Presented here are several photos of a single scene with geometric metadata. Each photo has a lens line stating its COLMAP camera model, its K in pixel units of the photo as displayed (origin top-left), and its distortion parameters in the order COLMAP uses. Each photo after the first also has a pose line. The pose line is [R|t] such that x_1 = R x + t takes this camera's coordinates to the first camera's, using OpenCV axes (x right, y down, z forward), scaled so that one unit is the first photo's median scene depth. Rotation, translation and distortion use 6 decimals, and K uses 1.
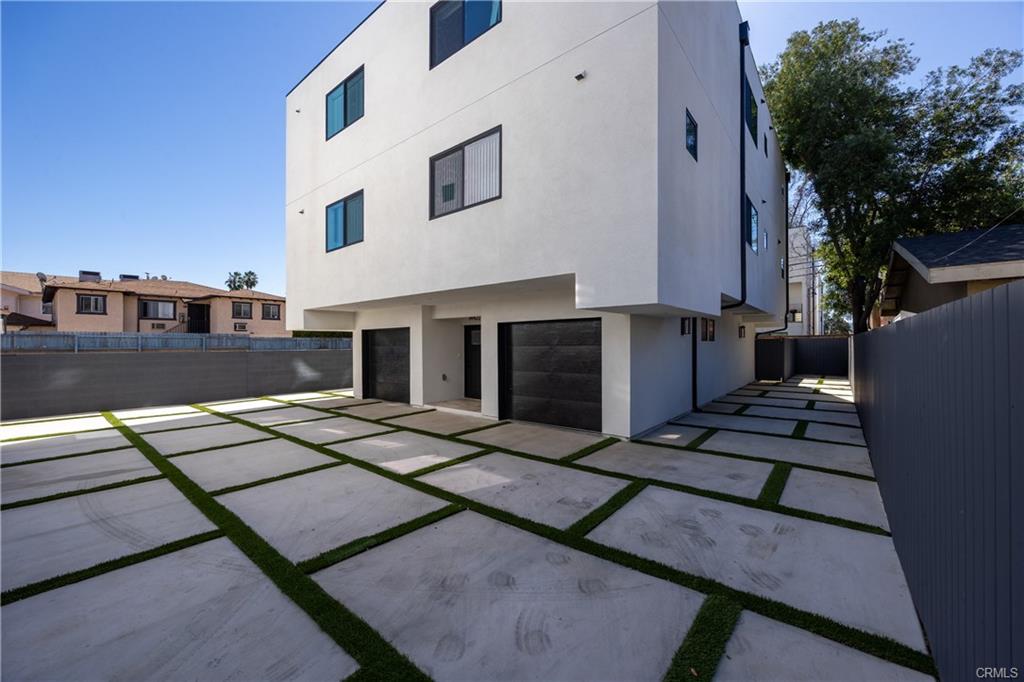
lens RADIAL K [[406.8, 0, 512.0], [0, 406.8, 341.0], [0, 0, 1]] dist [-0.000399, -0.000091]
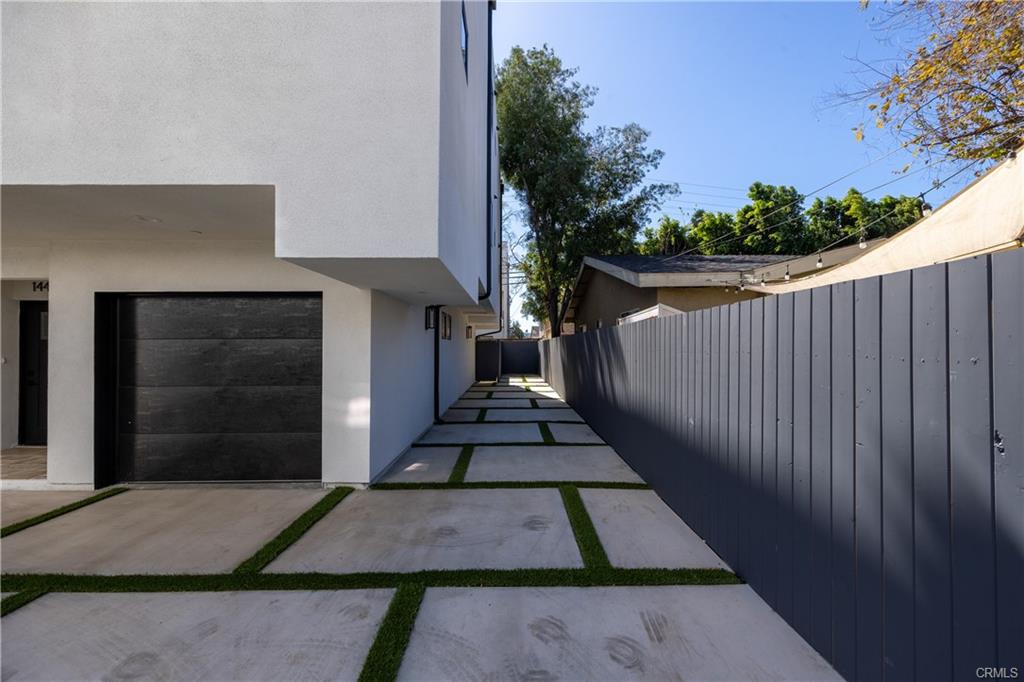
lens RADIAL K [[419.2, 0, 512.0], [0, 419.2, 341.0], [0, 0, 1]] dist [0.002003, 0.000118]
pose [[0.781522, 0.011863, 0.623765, 0.046492], [-0.005060, 0.999907, -0.012677, 0.020102], [-0.623857, 0.006751, 0.781509, 0.307692]]
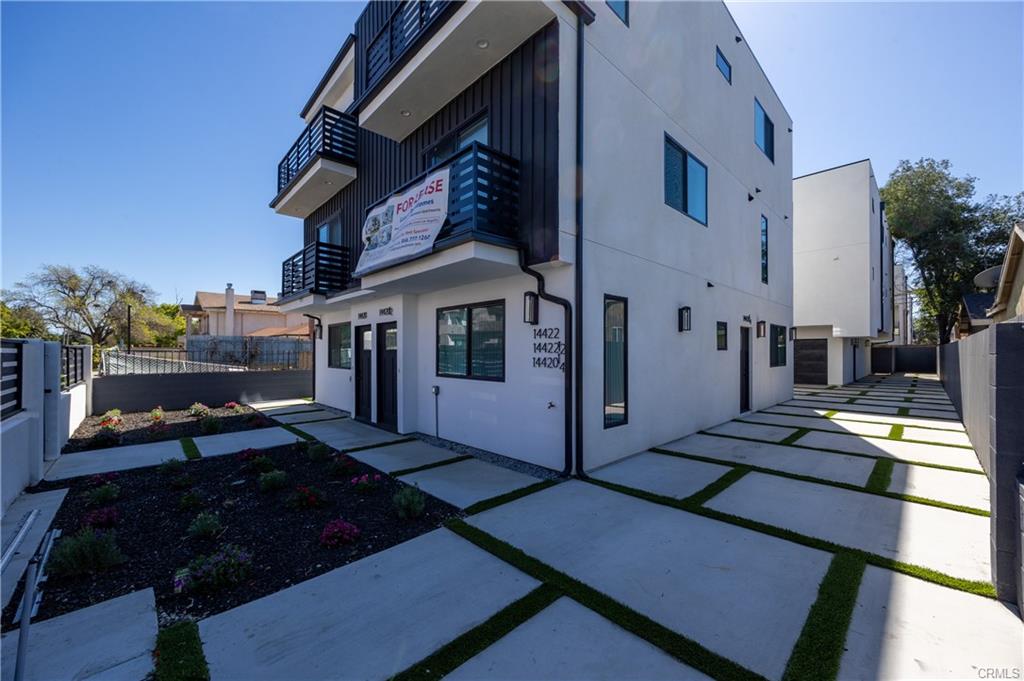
lens RADIAL K [[397.6, 0, 523.4], [0, 397.6, 346.7], [0, 0, 1]] dist [-0.001037, -0.000005]
pose [[0.993147, 0.003544, -0.116817, -1.278670], [-0.003924, 0.999988, -0.003020, 0.005009], [0.116805, 0.003458, 0.993149, -1.565665]]
